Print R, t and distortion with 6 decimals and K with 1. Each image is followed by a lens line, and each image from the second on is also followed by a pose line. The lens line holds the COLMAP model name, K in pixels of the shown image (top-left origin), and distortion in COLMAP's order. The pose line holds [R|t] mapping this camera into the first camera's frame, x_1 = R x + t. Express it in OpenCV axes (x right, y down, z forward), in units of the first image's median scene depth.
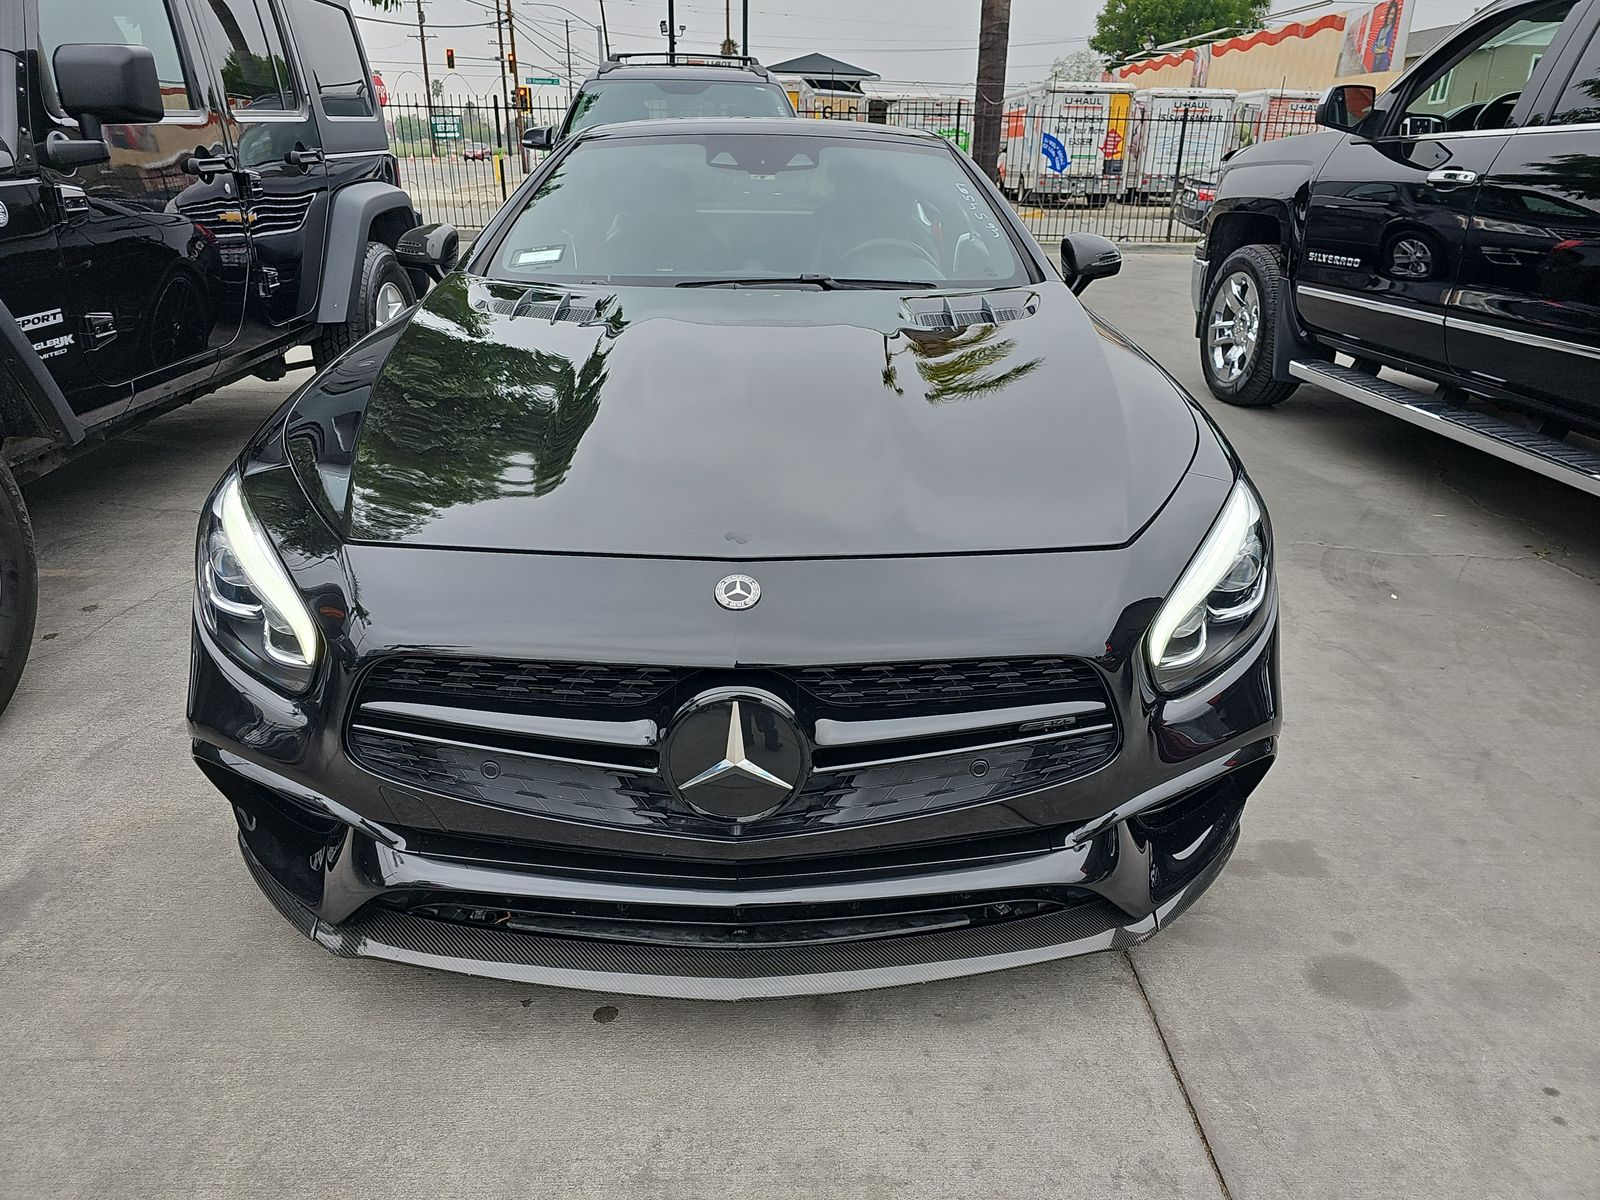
lens RADIAL K [[1076.8, 0, 800.0], [0, 1076.8, 600.0], [0, 0, 1]] dist [0.053945, -0.061893]
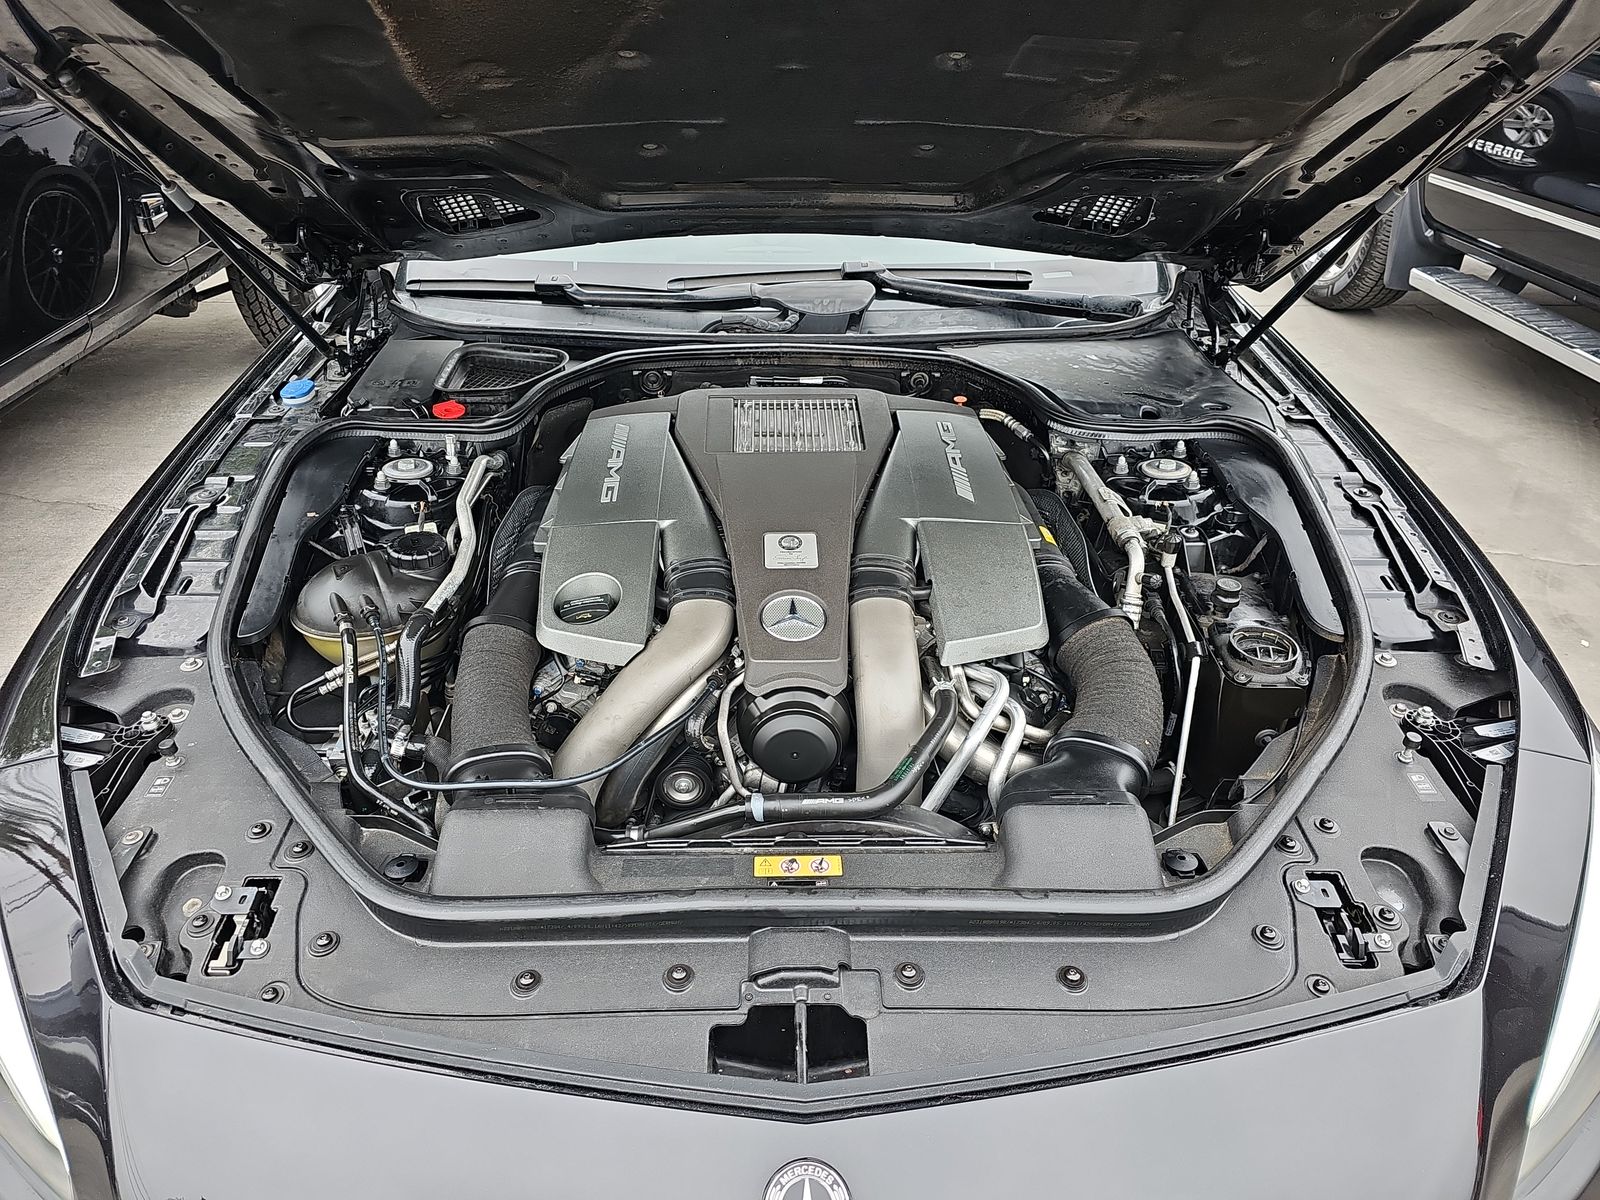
lens RADIAL K [[1076.8, 0, 800.0], [0, 1076.8, 600.0], [0, 0, 1]] dist [0.053945, -0.061893]
pose [[0.999955, -0.009489, 0.000570, -0.020345], [0.009281, 0.987533, 0.157136, -0.115755], [-0.002054, -0.157124, 0.987577, 0.154006]]
